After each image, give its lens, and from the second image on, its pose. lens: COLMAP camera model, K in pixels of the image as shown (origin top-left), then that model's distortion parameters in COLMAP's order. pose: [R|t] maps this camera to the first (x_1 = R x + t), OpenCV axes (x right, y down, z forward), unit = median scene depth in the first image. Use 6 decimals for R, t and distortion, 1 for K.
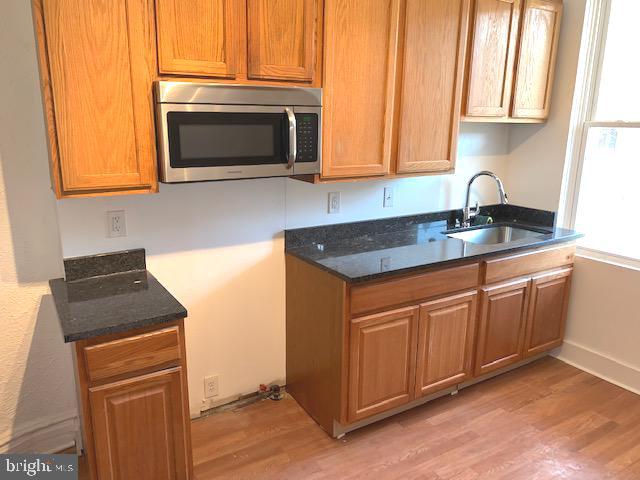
lens RADIAL K [[492.4, 0, 316.6], [0, 492.4, 236.3], [0, 0, 1]] dist [0.050022, -0.069832]
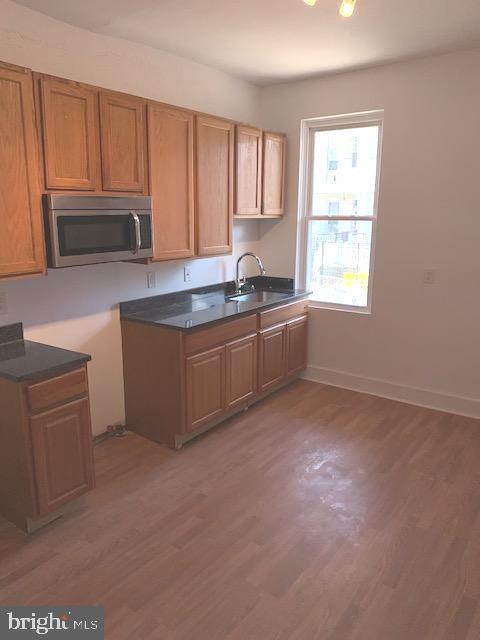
lens RADIAL K [[492.4, 0, 239.3], [0, 492.4, 323.1], [0, 0, 1]] dist [0.050022, -0.069832]
pose [[0.919077, -0.096503, 0.382079, -0.292657], [0.098802, 0.995014, 0.013649, 0.058026], [-0.381491, 0.025205, 0.924029, -0.347368]]
